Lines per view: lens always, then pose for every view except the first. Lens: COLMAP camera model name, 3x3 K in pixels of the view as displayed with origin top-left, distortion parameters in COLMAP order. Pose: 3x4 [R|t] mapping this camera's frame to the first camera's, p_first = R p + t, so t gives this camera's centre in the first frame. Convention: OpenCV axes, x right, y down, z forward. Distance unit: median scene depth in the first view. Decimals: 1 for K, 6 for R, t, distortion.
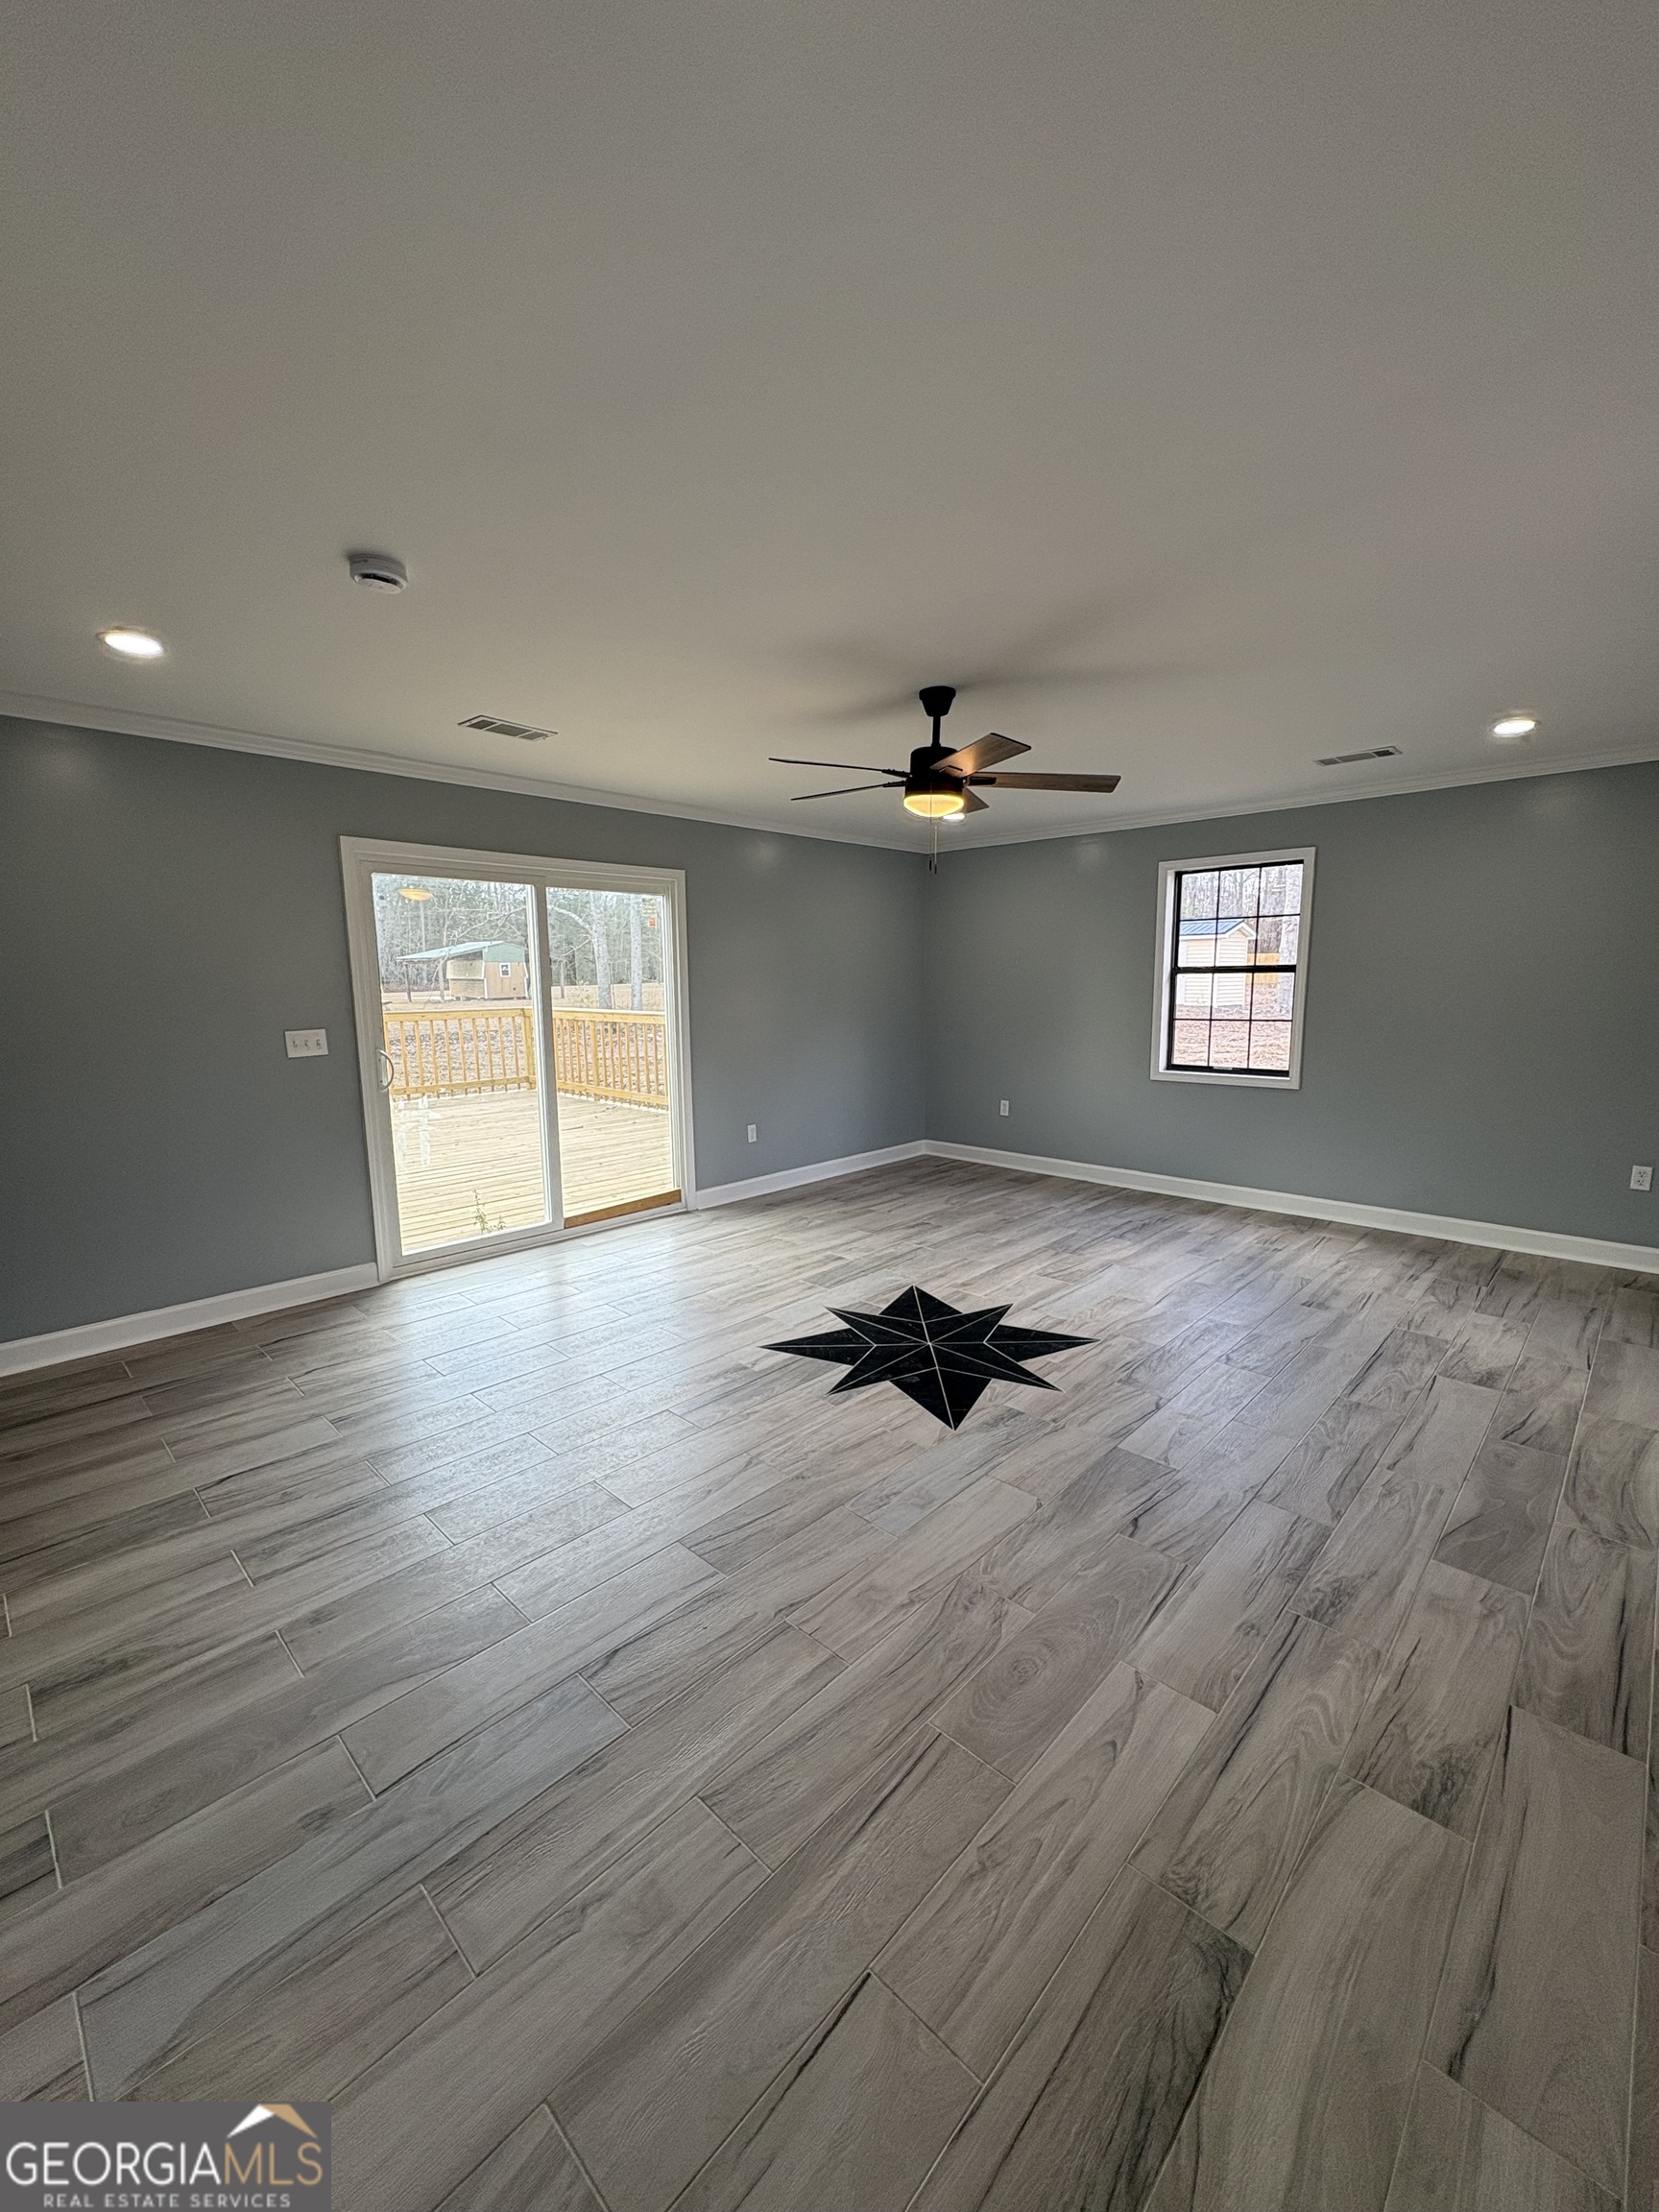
lens RADIAL K [[888.9, 0, 828.4], [0, 888.9, 1114.2], [0, 0, 1]] dist [0.000512, -0.000137]
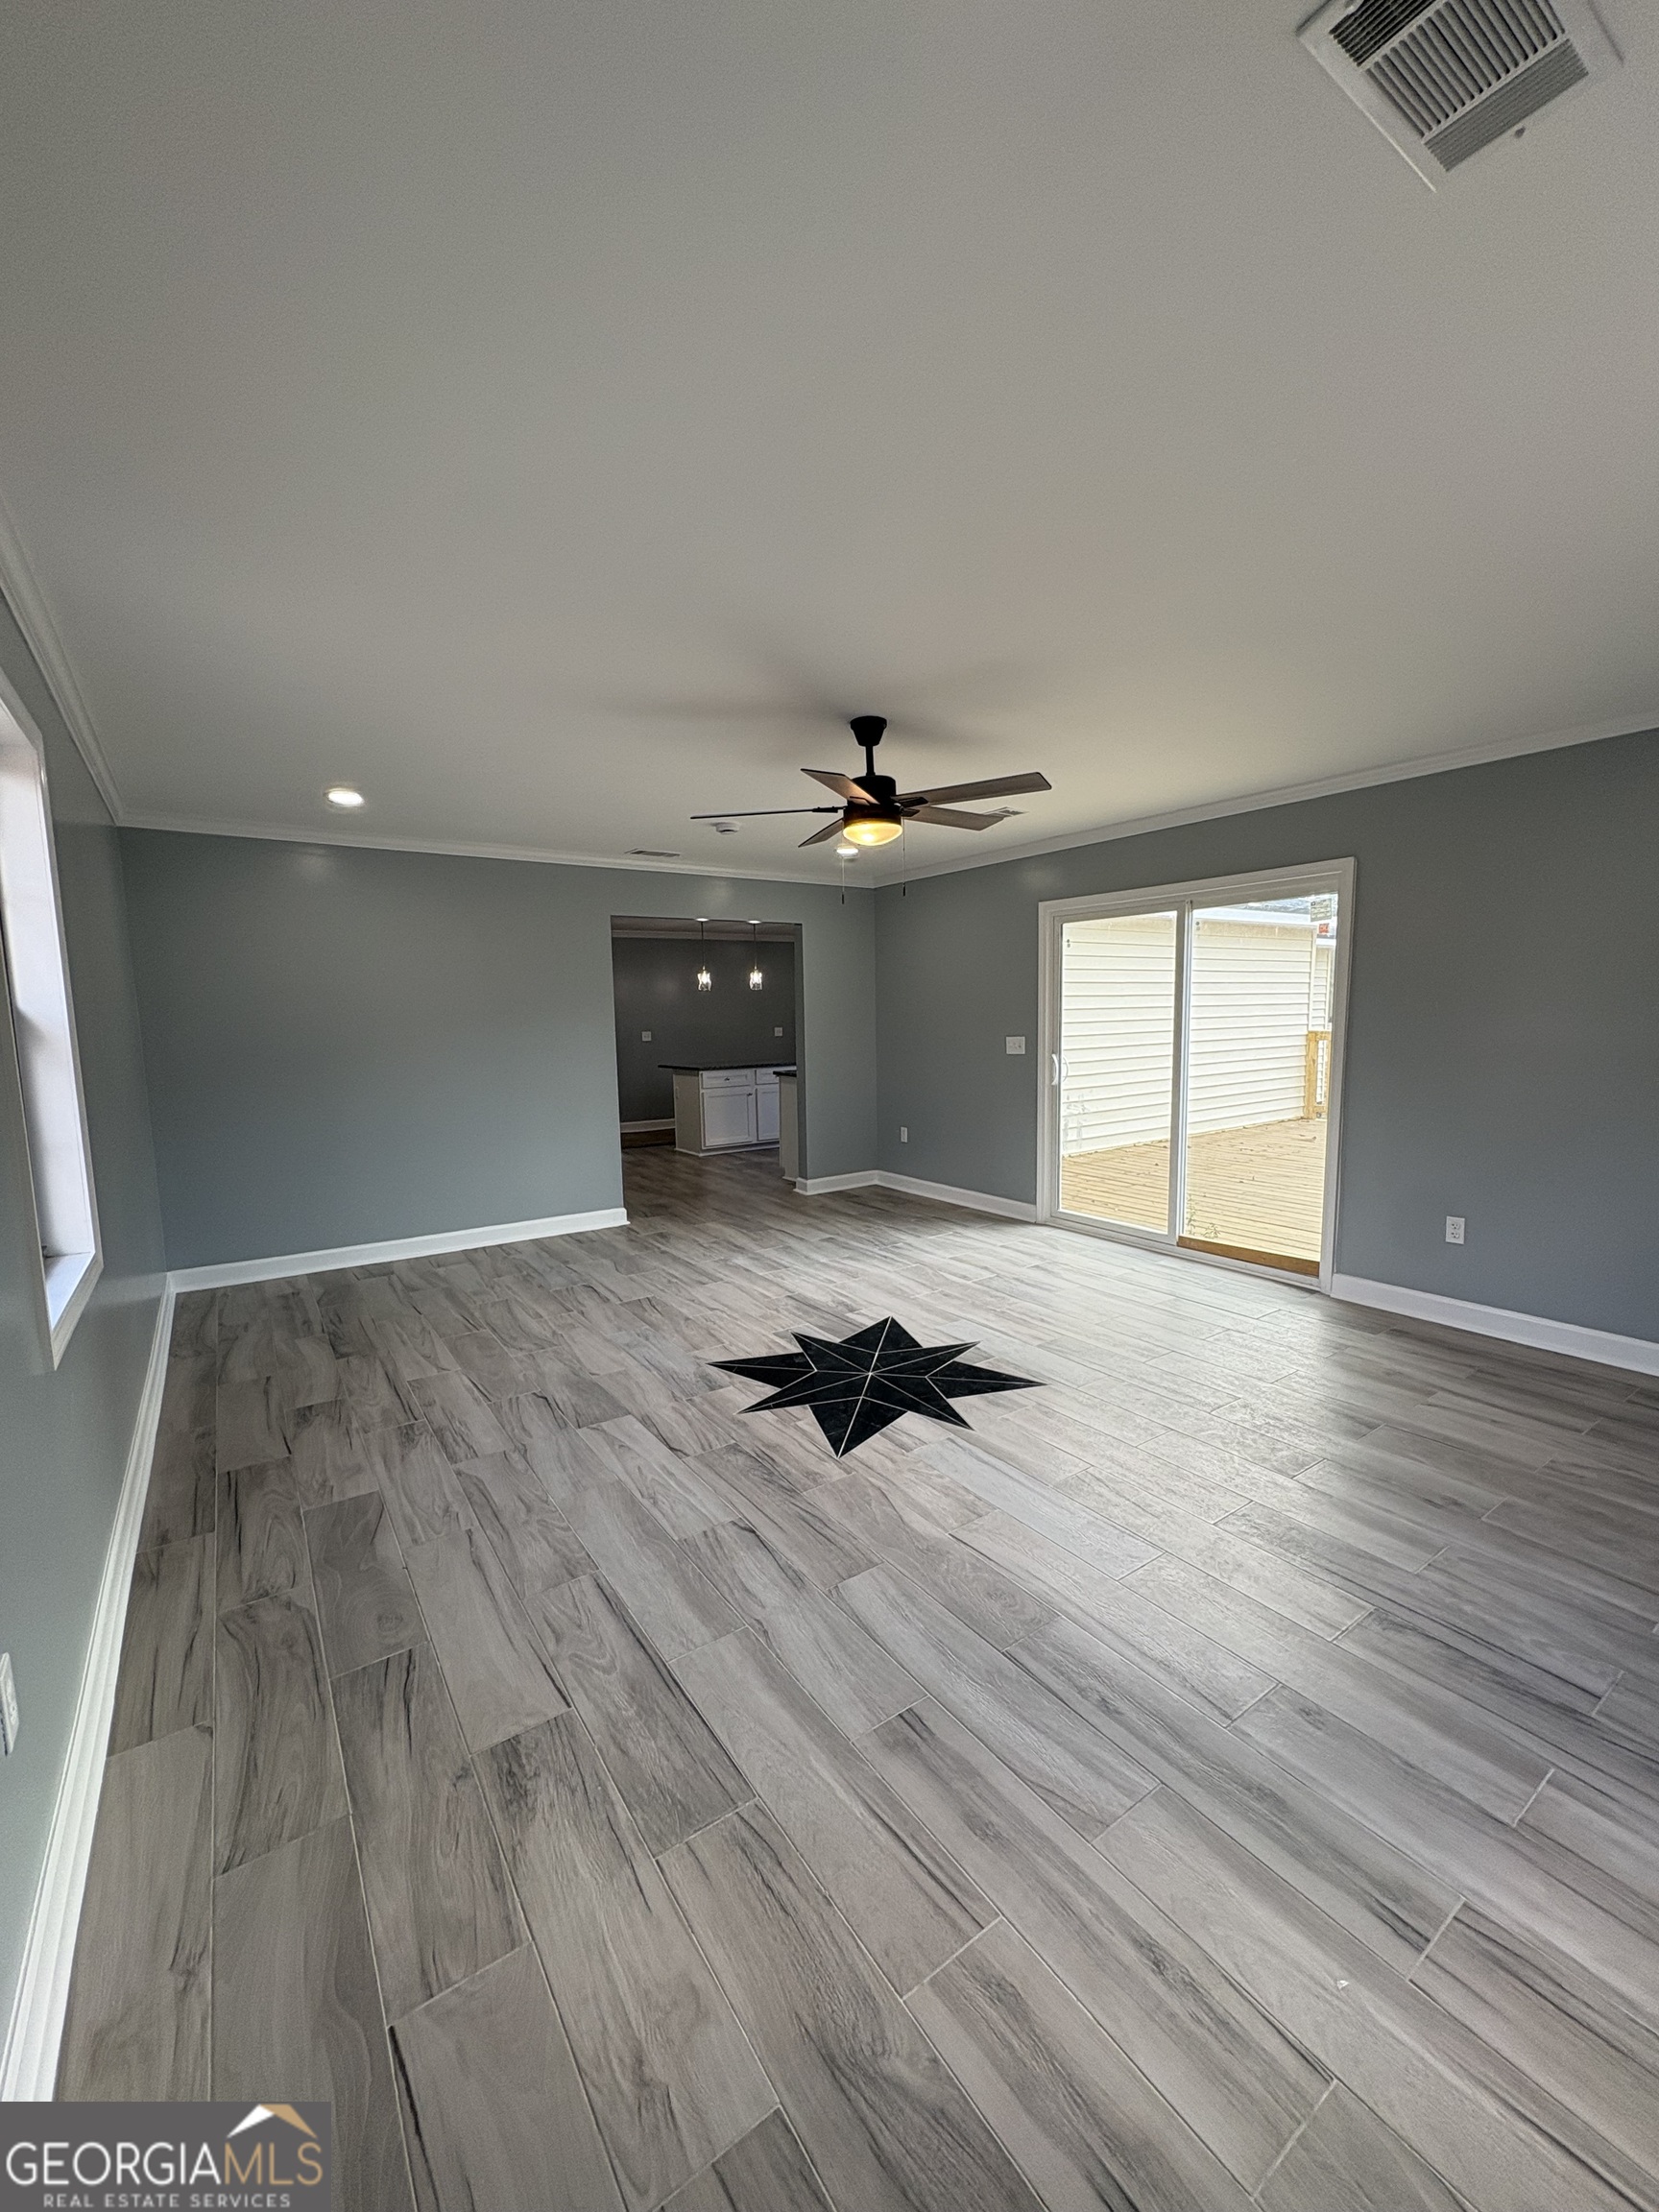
lens RADIAL K [[888.9, 0, 824.6], [0, 888.9, 1101.8], [0, 0, 1]] dist [0.000512, -0.000137]
pose [[-0.211483, 0.109584, -0.971219, 1.155413], [-0.128221, 0.981996, 0.138720, -0.185754], [0.968935, 0.153868, -0.193625, 1.205102]]
